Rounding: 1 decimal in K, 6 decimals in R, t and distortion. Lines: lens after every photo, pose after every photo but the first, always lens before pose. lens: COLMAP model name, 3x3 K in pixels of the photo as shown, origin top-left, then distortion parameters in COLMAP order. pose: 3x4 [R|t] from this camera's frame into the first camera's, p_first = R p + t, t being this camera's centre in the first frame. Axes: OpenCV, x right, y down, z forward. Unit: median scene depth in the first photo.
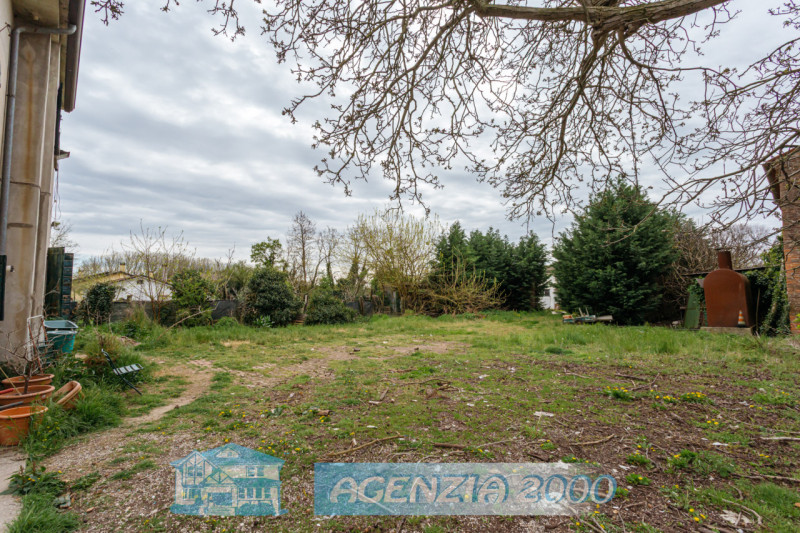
lens RADIAL K [[384.2, 0, 400.3], [0, 384.2, 262.8], [0, 0, 1]] dist [-0.001798, 0.000274]
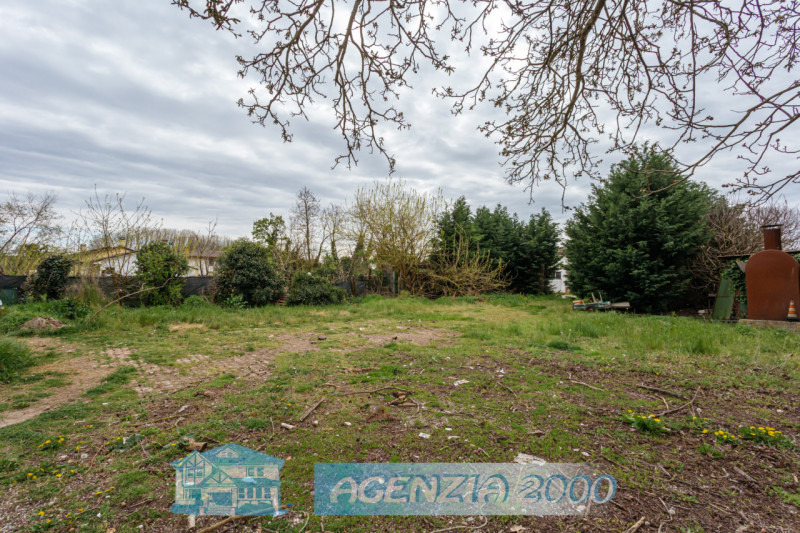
lens RADIAL K [[379.8, 0, 395.3], [0, 379.8, 268.7], [0, 0, 1]] dist [-0.013245, 0.005191]
pose [[0.998822, 0.016919, -0.045472, 0.047003], [-0.013821, 0.997618, 0.067587, 0.008594], [0.046507, -0.066879, 0.996677, 0.103466]]
